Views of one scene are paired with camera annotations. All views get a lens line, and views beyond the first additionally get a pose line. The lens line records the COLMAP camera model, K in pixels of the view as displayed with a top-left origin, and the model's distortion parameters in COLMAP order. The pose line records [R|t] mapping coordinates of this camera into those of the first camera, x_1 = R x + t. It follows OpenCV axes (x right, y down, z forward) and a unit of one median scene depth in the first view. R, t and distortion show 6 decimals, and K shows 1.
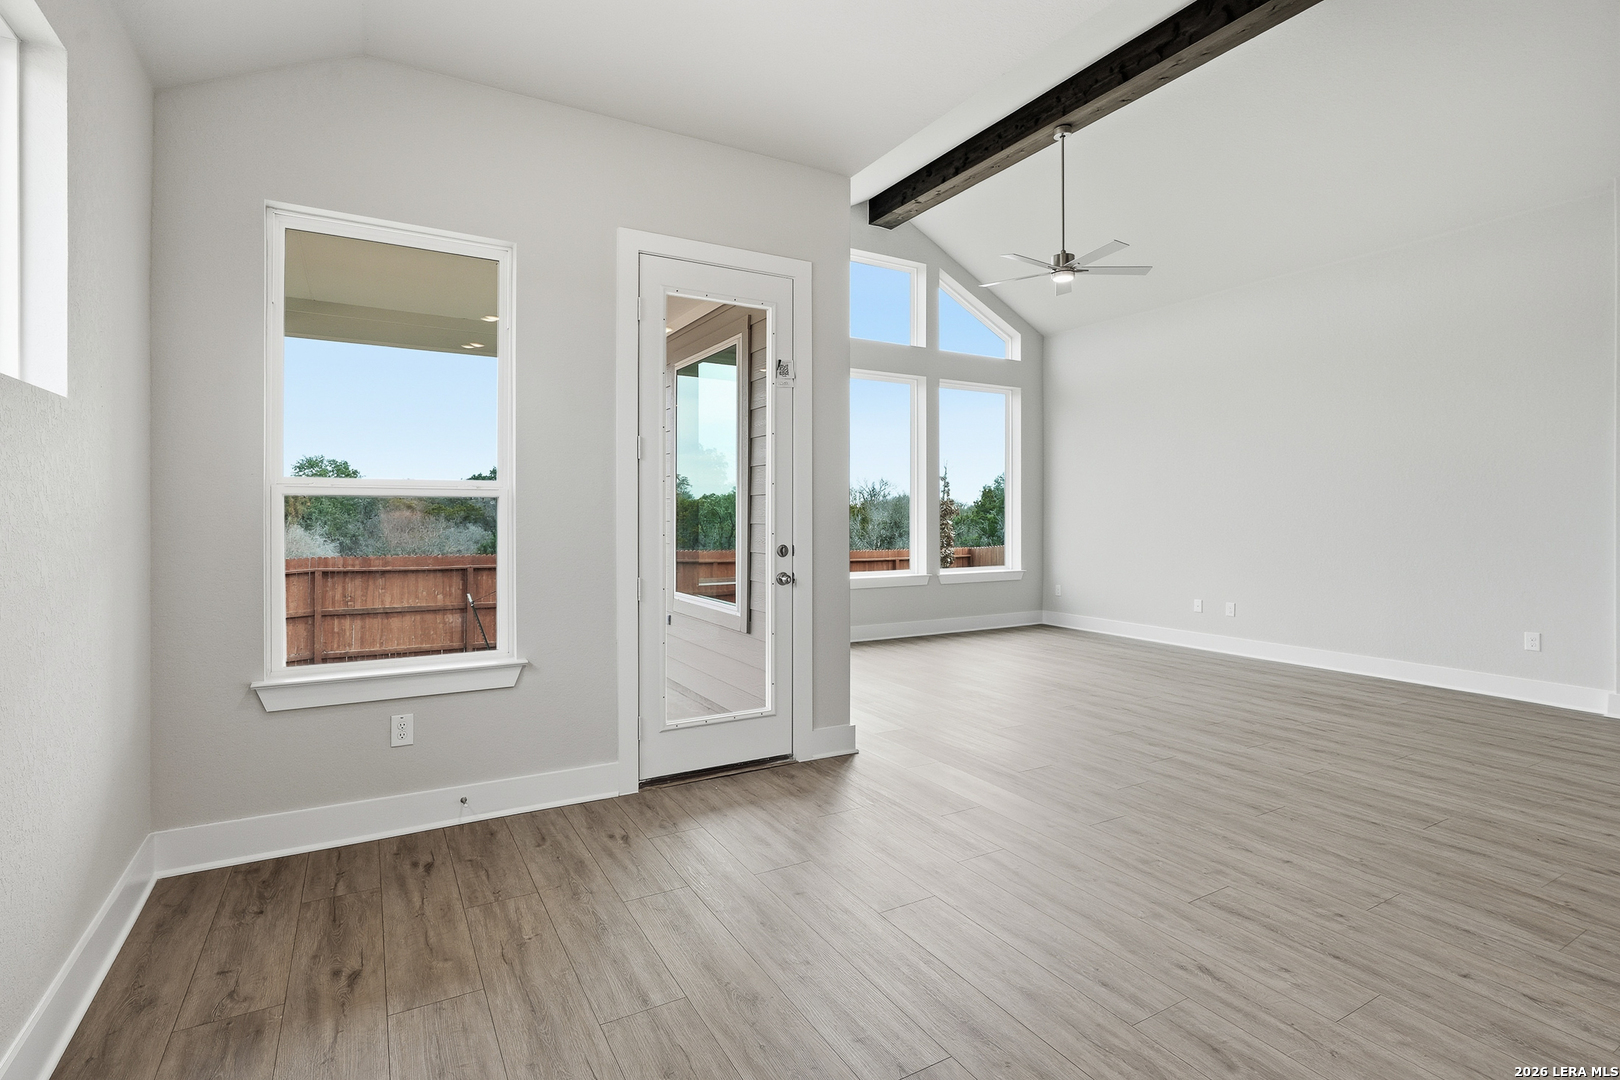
lens RADIAL K [[772.0, 0, 806.0], [0, 772.0, 516.0], [0, 0, 1]] dist [-0.011120, 0.006048]
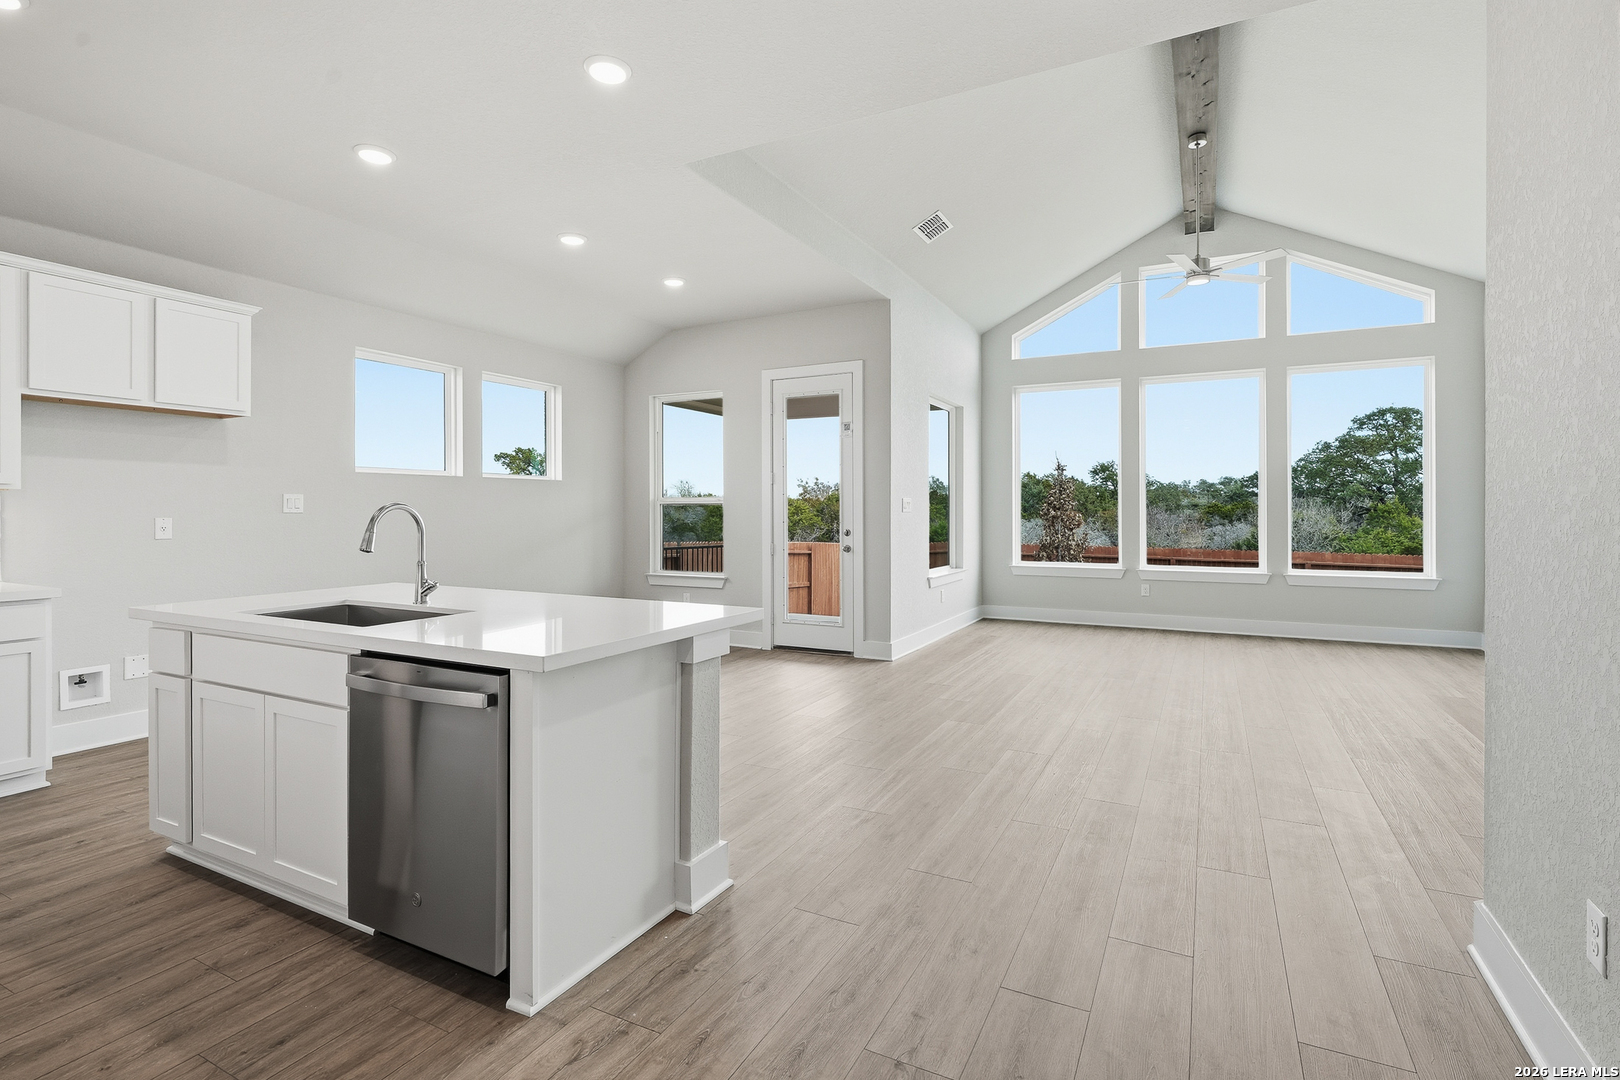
lens RADIAL K [[772.0, 0, 801.4], [0, 772.0, 514.0], [0, 0, 1]] dist [-0.011120, 0.006048]
pose [[0.532980, 0.000244, -0.846128, 0.811420], [-0.000086, 1.000000, 0.000234, 0.002159], [0.846128, -0.000052, 0.532980, -0.001068]]
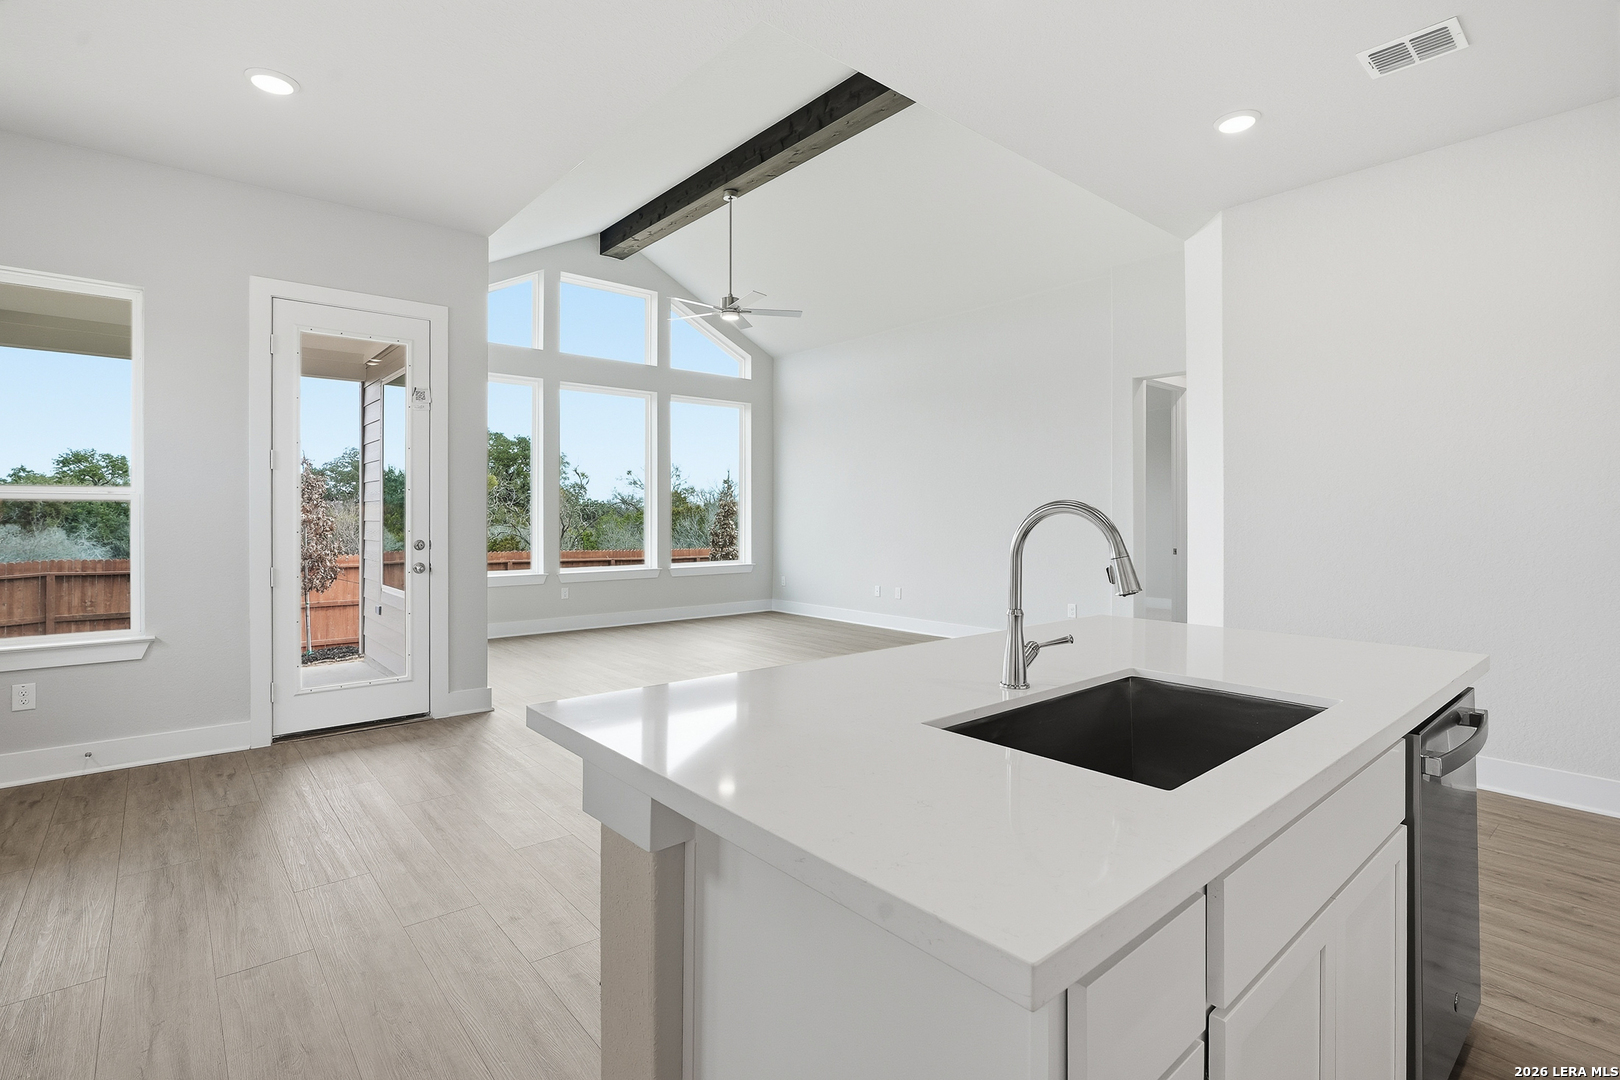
lens RADIAL K [[772.0, 0, 807.1], [0, 772.0, 515.1], [0, 0, 1]] dist [-0.011120, 0.006048]
pose [[0.983884, -0.001026, 0.178807, 0.208930], [0.001328, 0.999998, -0.001566, 0.000632], [-0.178805, 0.001778, 0.983883, -0.176318]]
